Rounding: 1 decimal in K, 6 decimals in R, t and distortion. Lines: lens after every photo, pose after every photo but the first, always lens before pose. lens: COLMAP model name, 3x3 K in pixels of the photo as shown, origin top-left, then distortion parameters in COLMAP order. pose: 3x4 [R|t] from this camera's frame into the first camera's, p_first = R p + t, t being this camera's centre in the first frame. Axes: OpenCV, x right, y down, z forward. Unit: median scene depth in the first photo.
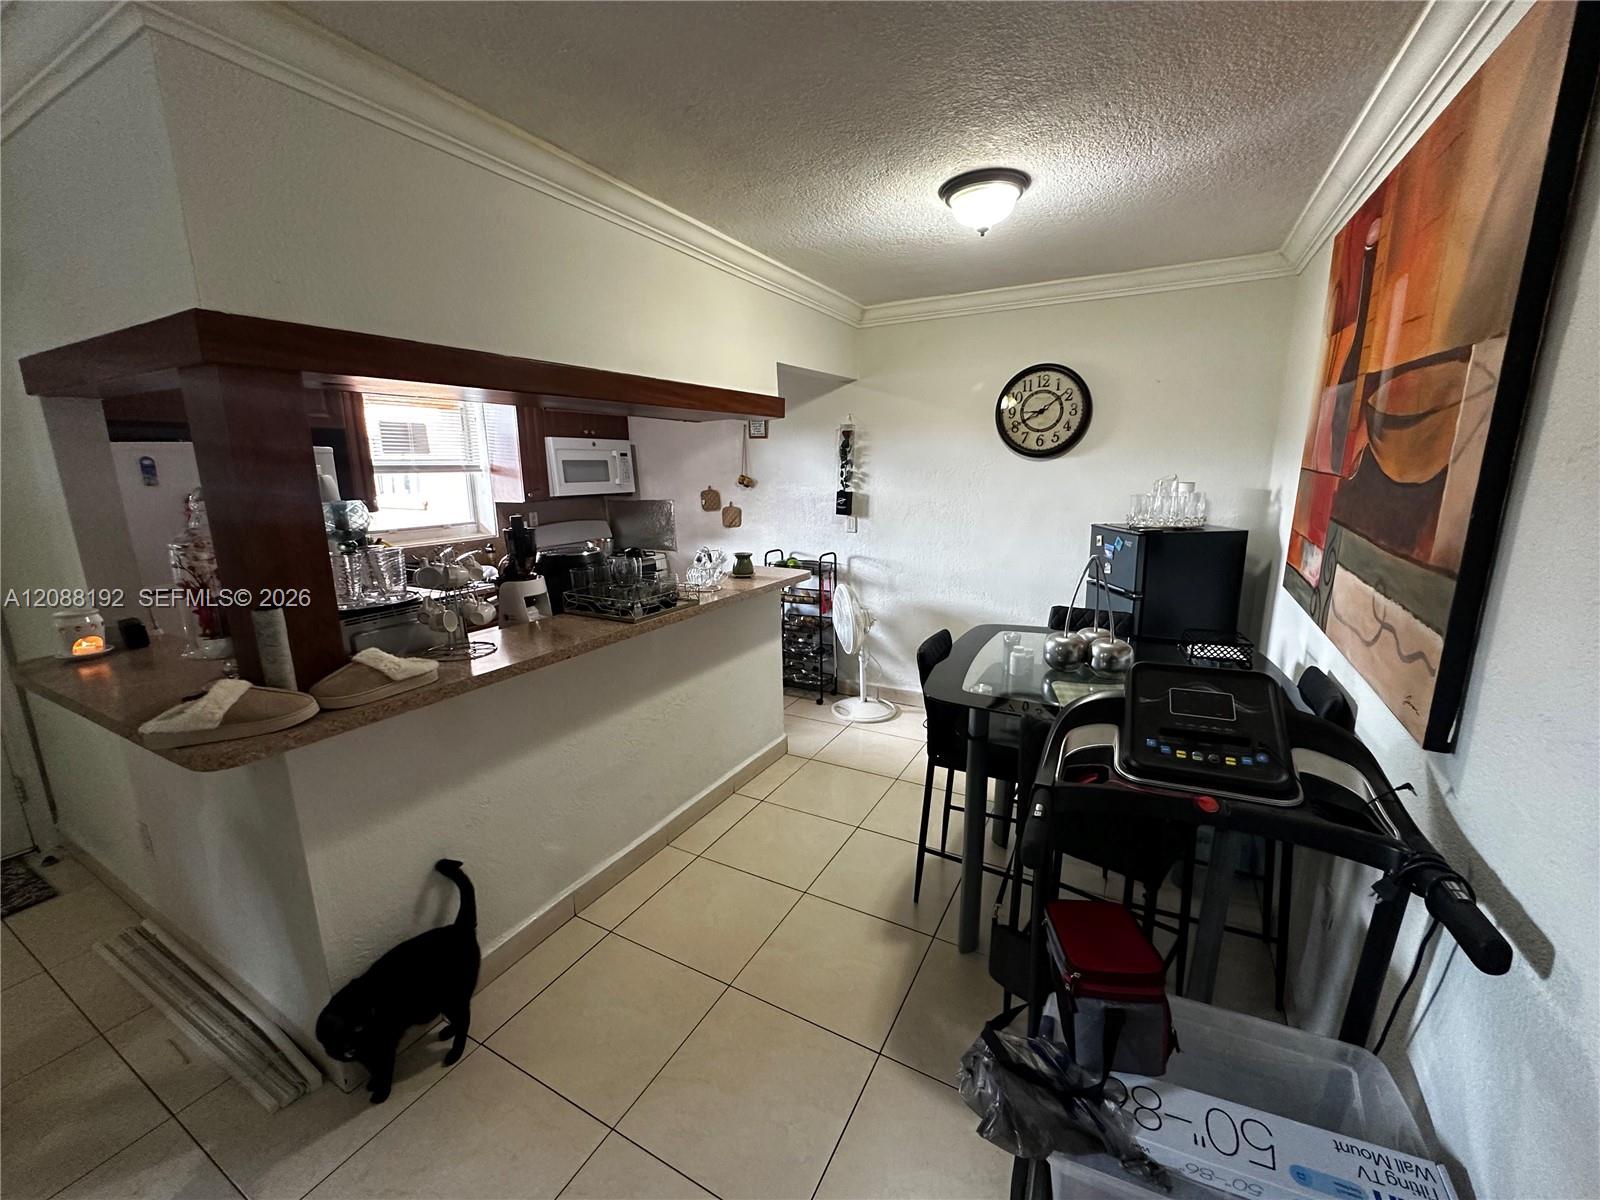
lens RADIAL K [[644.2, 0, 806.7], [0, 644.2, 598.2], [0, 0, 1]] dist [-0.004961, 0.000988]
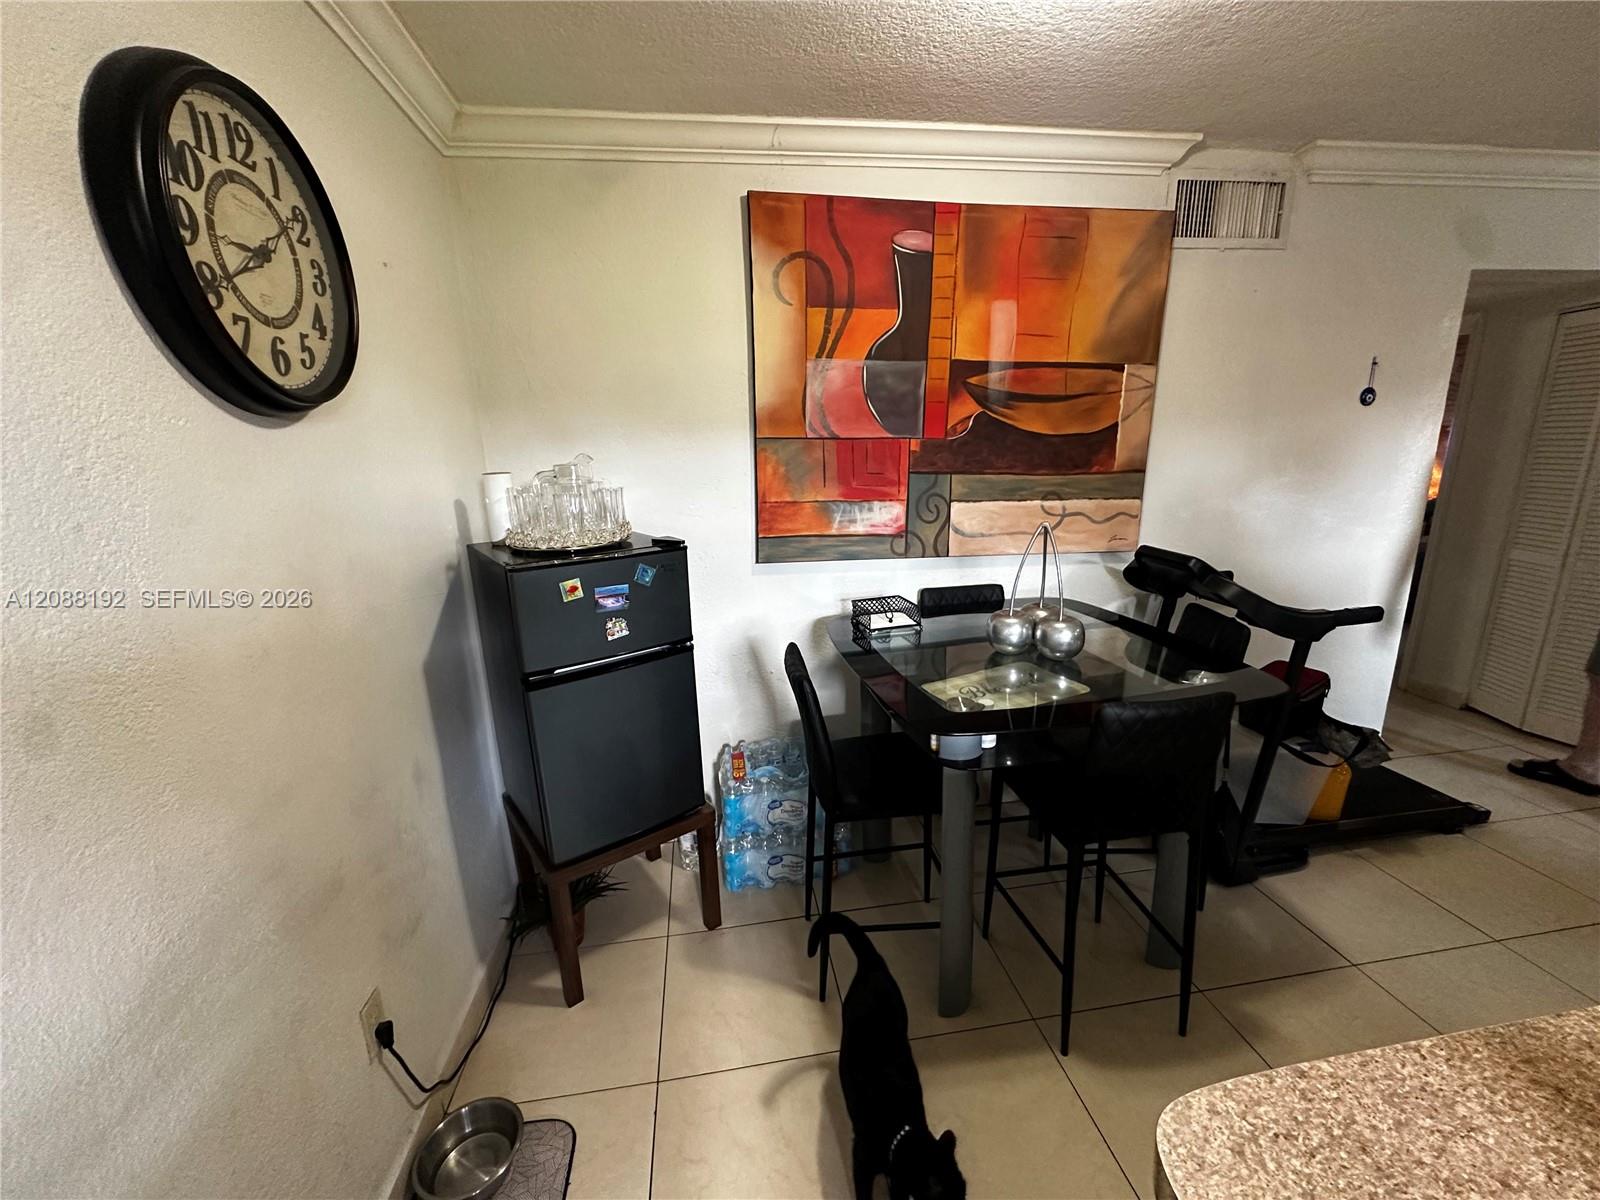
lens RADIAL K [[644.2, 0, 799.9], [0, 644.2, 601.2], [0, 0, 1]] dist [-0.004961, 0.000988]
pose [[-0.597503, -0.170440, 0.783543, -0.037516], [0.194726, 0.917059, 0.347974, -0.198125], [-0.777864, 0.360491, -0.514756, 1.011224]]
